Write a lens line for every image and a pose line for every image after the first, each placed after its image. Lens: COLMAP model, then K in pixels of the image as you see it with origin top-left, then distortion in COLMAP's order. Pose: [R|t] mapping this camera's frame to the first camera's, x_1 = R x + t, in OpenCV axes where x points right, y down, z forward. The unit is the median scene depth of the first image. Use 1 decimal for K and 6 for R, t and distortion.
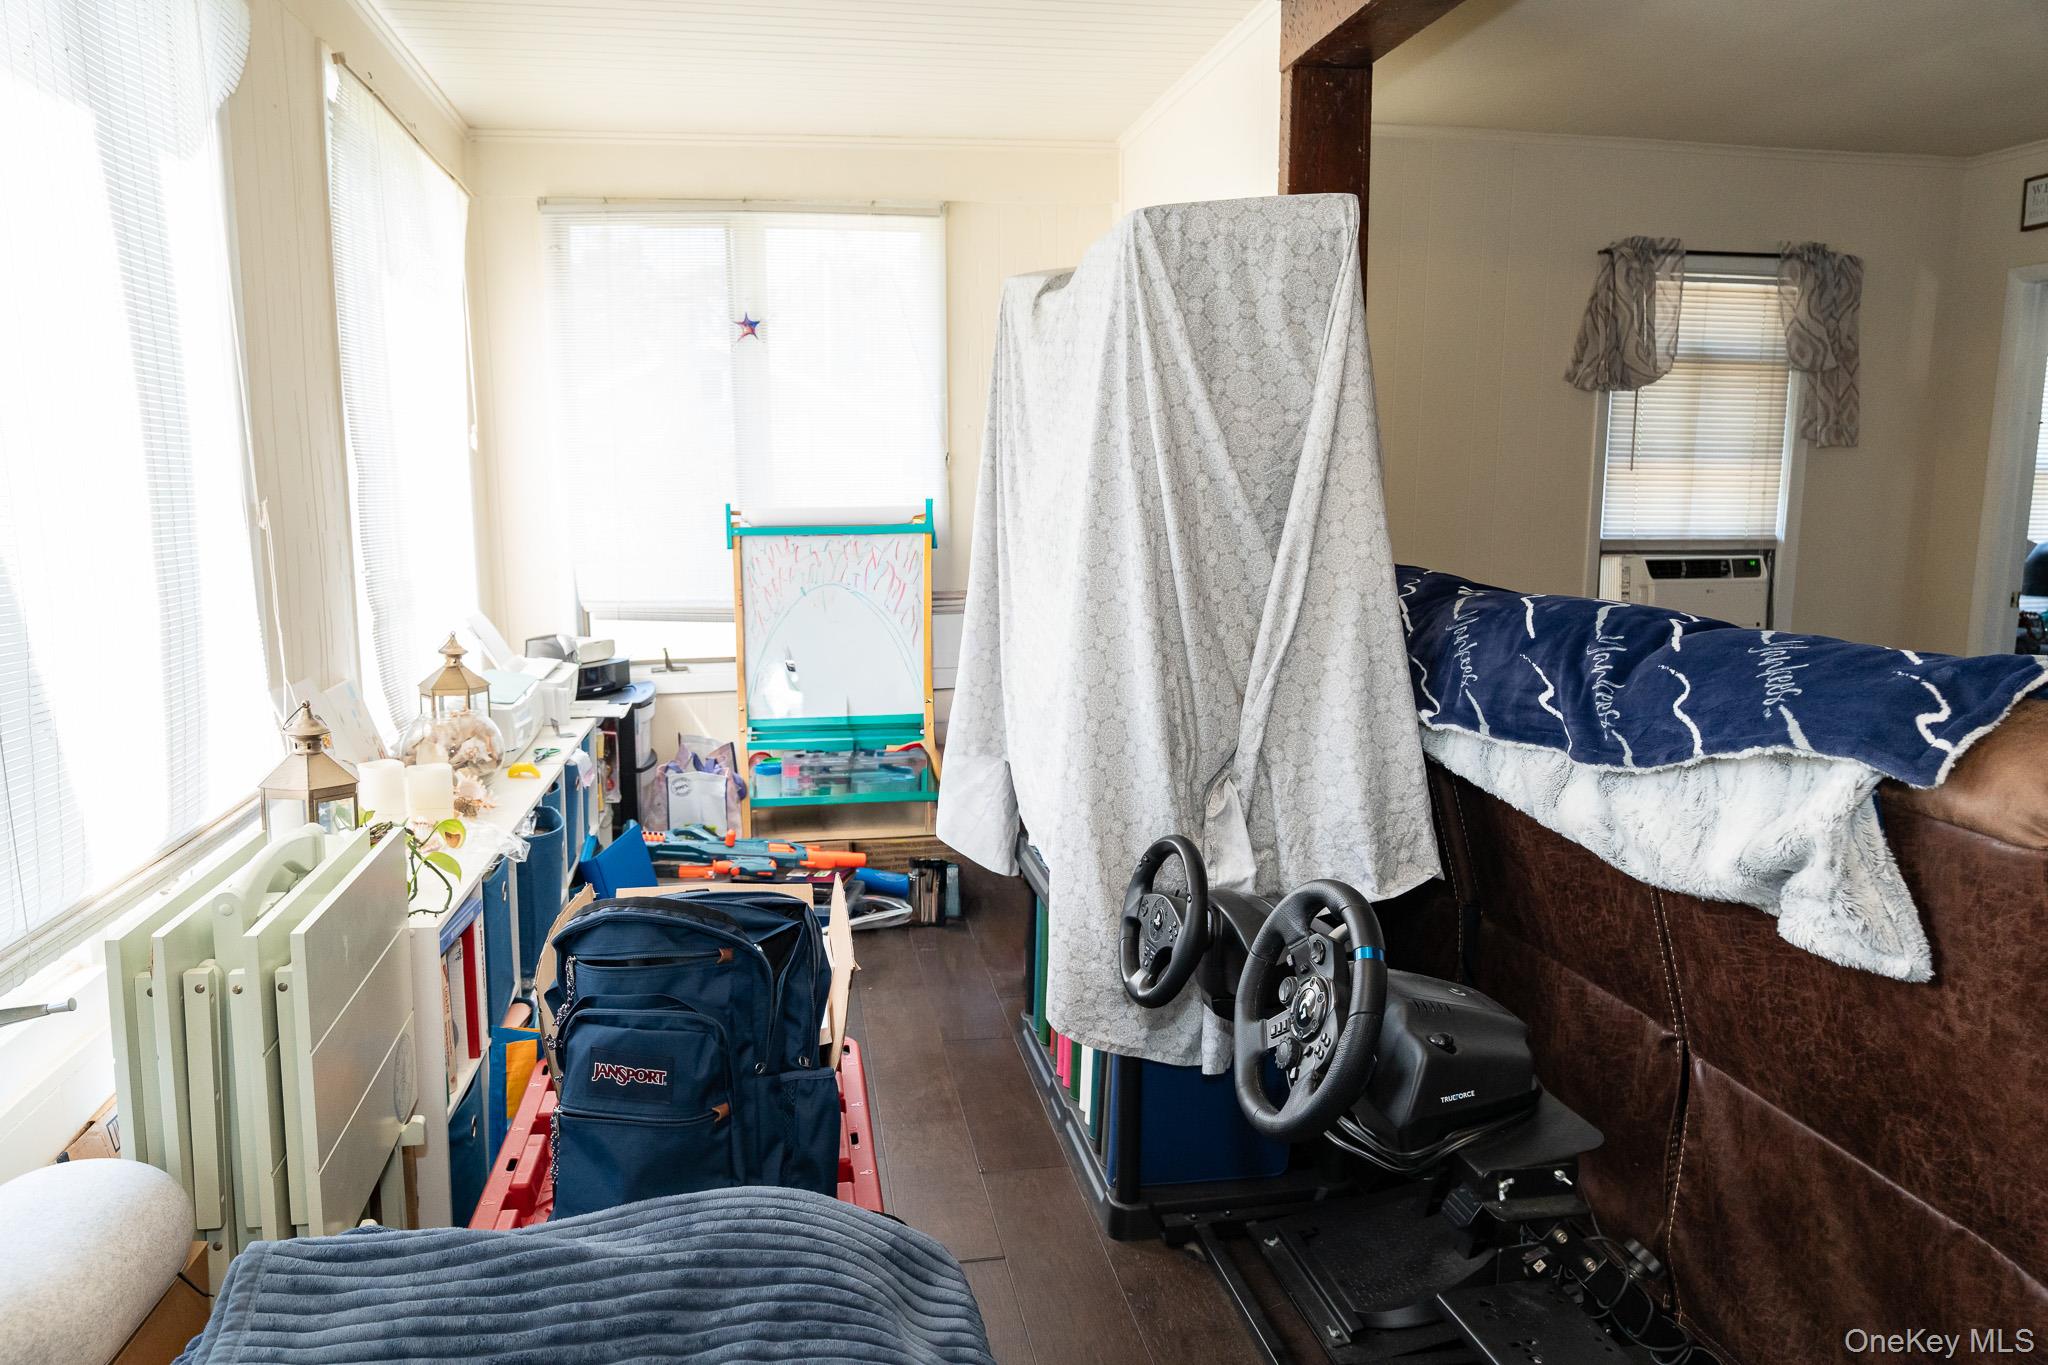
lens RADIAL K [[1354.9, 0, 1018.8], [0, 1354.9, 673.1], [0, 0, 1]] dist [-0.007968, -0.009410]
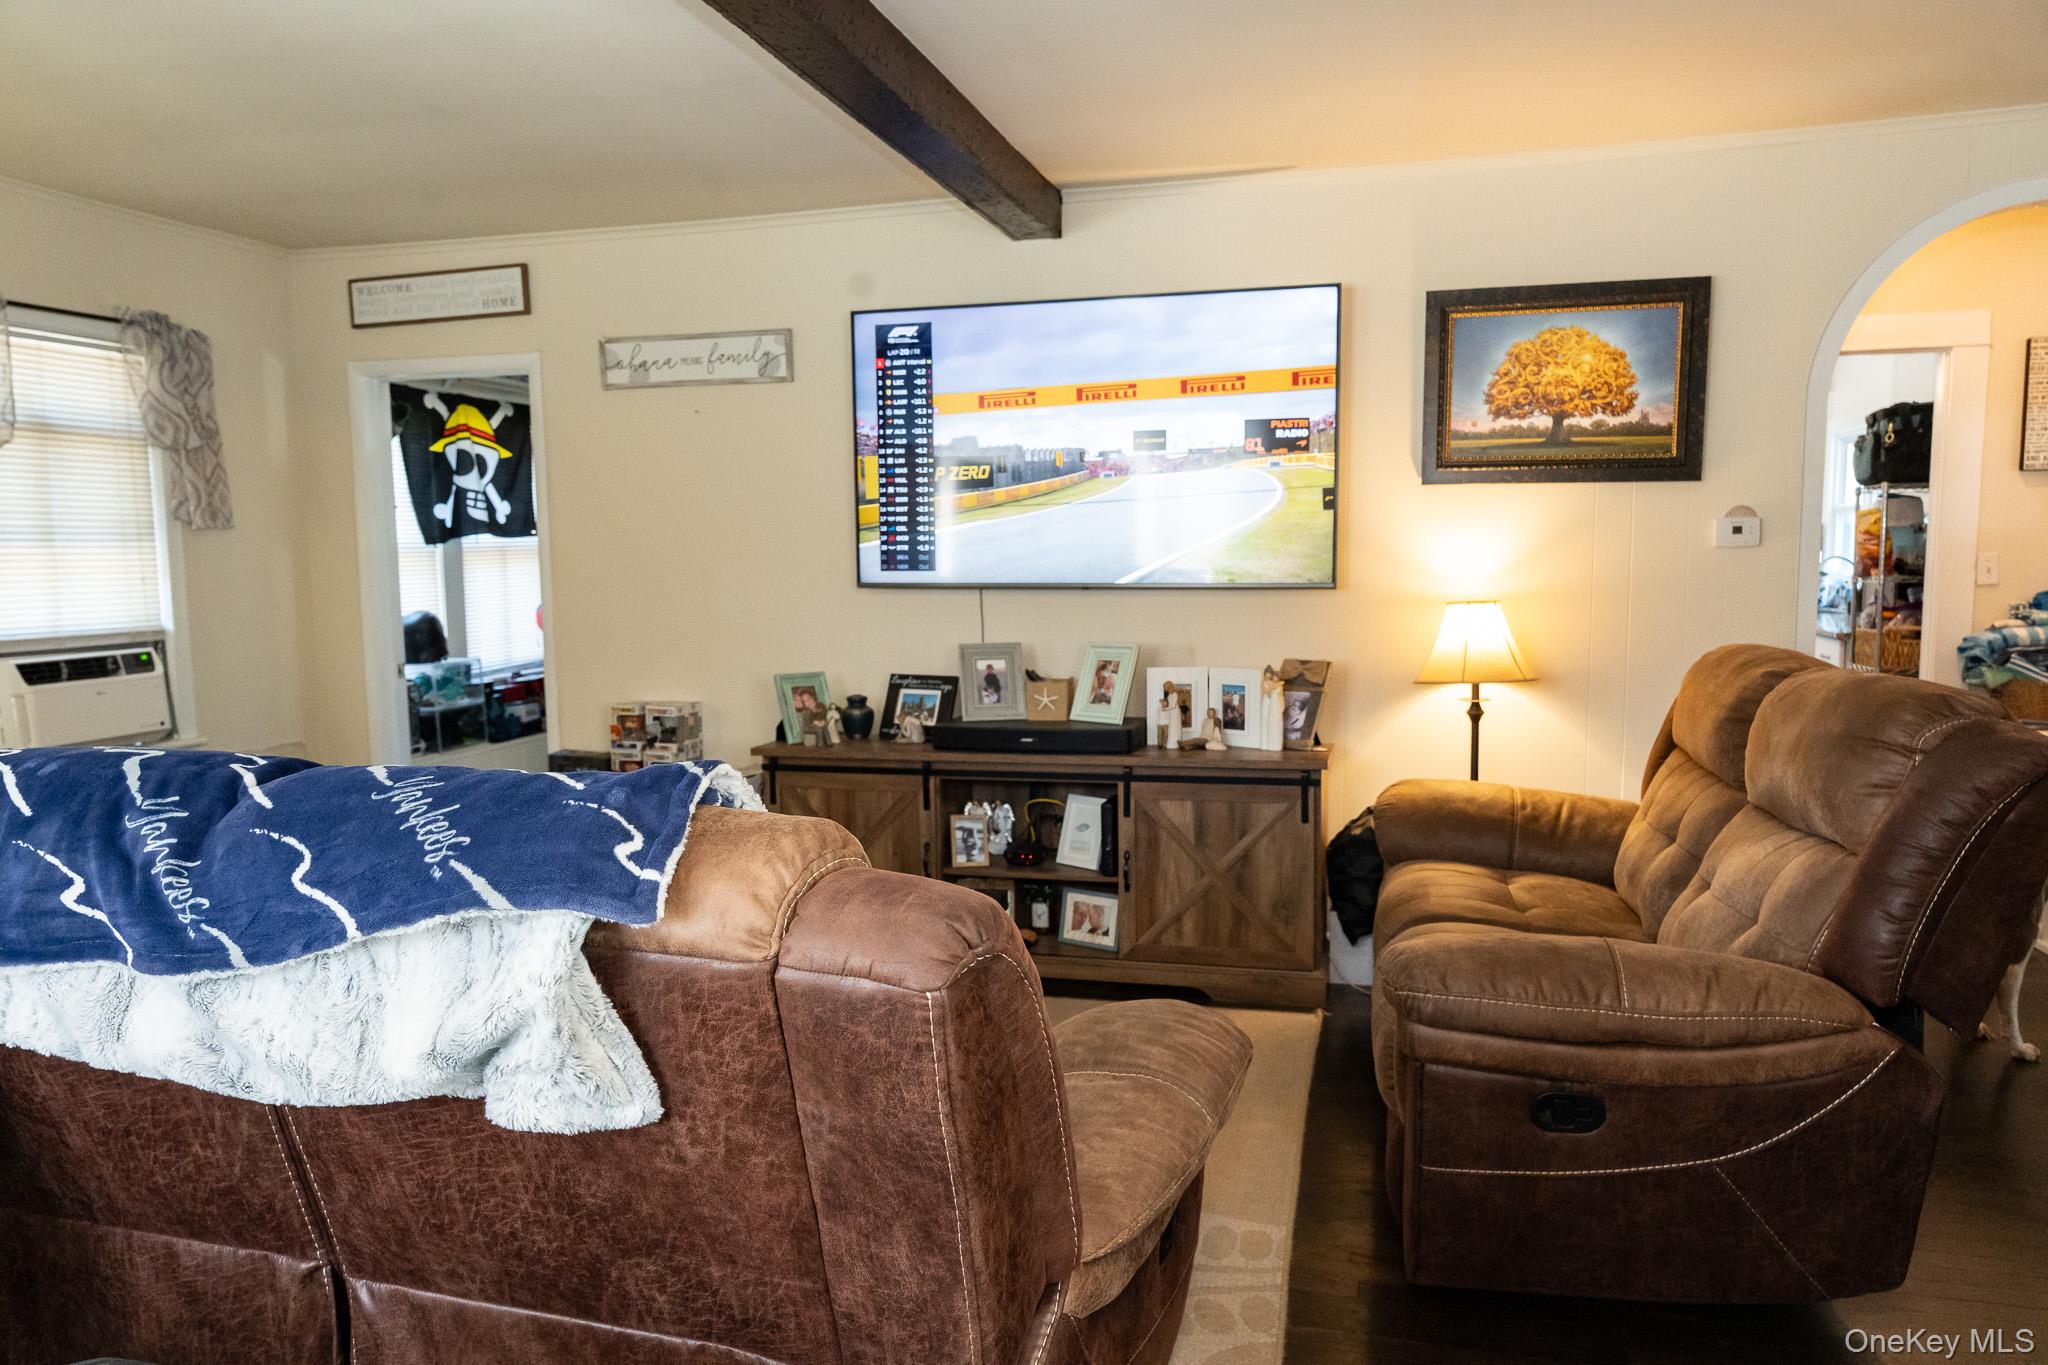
lens RADIAL K [[1354.9, 0, 1026.3], [0, 1354.9, 693.7], [0, 0, 1]] dist [-0.007968, -0.009410]
pose [[0.437283, -0.105294, 0.893139, -0.022186], [0.139836, 0.989004, 0.048132, -0.057651], [-0.888386, 0.103846, 0.447199, 0.235097]]
